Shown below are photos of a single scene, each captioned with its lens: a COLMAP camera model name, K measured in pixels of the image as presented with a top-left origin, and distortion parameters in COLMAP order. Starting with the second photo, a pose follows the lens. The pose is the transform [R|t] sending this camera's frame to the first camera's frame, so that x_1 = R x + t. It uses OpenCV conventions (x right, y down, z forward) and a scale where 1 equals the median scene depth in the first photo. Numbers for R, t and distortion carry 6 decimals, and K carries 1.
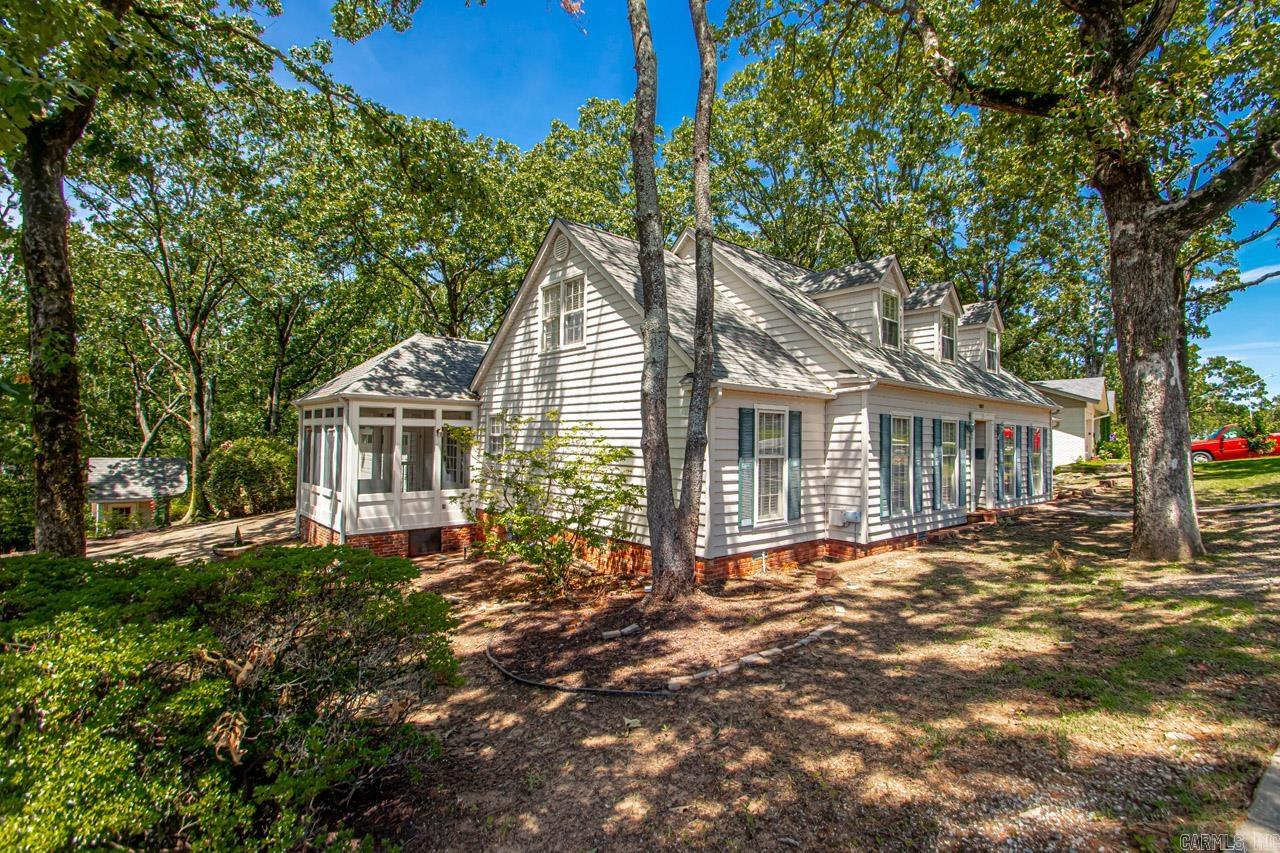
lens RADIAL K [[595.1, 0, 640.3], [0, 595.1, 426.4], [0, 0, 1]] dist [0.010847, -0.014057]
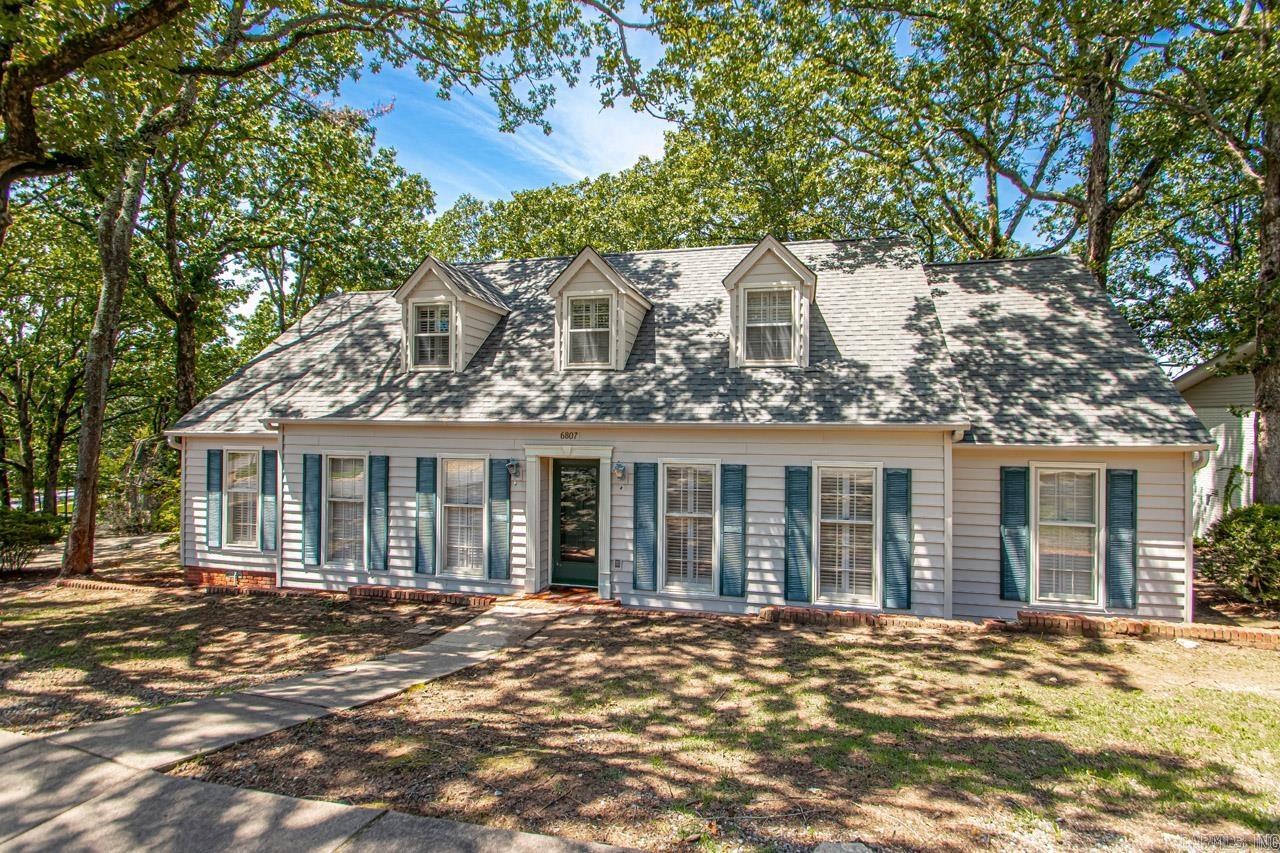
lens RADIAL K [[595.1, 0, 640.2], [0, 595.1, 429.7], [0, 0, 1]] dist [0.010847, -0.014057]
pose [[0.596591, -0.005104, -0.802529, 1.681621], [0.013699, 0.999899, 0.003825, -0.065001], [0.802429, -0.013275, 0.596600, 0.976478]]
